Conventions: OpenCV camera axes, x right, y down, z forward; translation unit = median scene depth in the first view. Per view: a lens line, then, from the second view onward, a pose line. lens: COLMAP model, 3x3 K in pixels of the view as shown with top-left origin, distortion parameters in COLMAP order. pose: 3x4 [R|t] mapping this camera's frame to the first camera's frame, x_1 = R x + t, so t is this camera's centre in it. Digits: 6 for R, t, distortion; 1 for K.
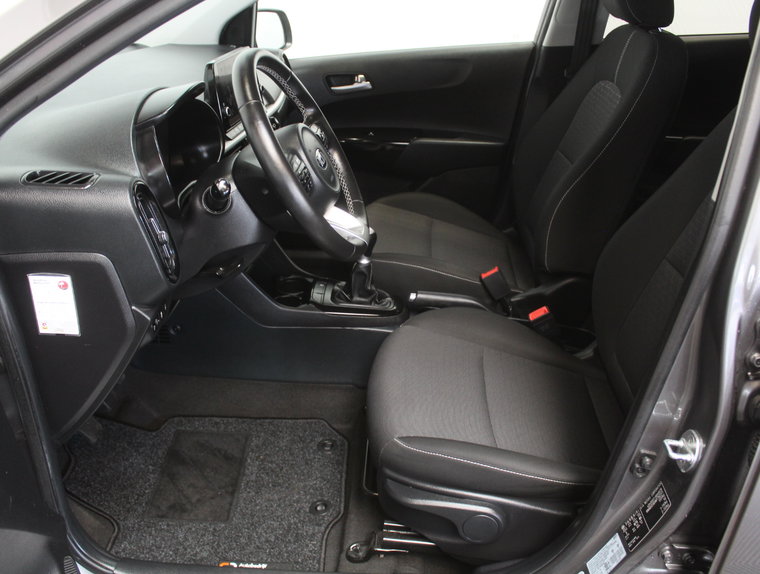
lens RADIAL K [[718.9, 0, 380.0], [0, 718.9, 287.0], [0, 0, 1]] dist [-0.177806, 0.159962]
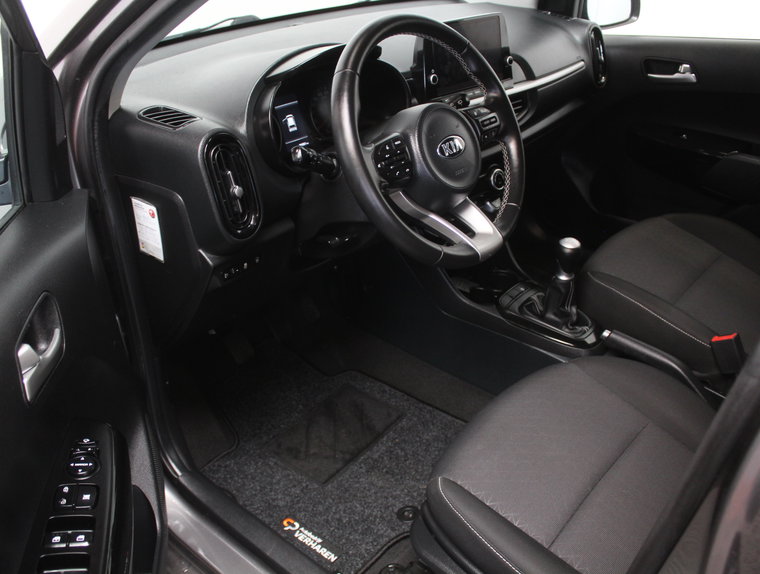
lens RADIAL K [[718.9, 0, 380.0], [0, 718.9, 287.0], [0, 0, 1]] dist [-0.177806, 0.159962]
pose [[0.782933, 0.292828, -0.548879, 0.288859], [-0.263636, 0.955324, 0.133612, -0.083357], [0.563483, 0.040095, 0.825154, 0.180360]]
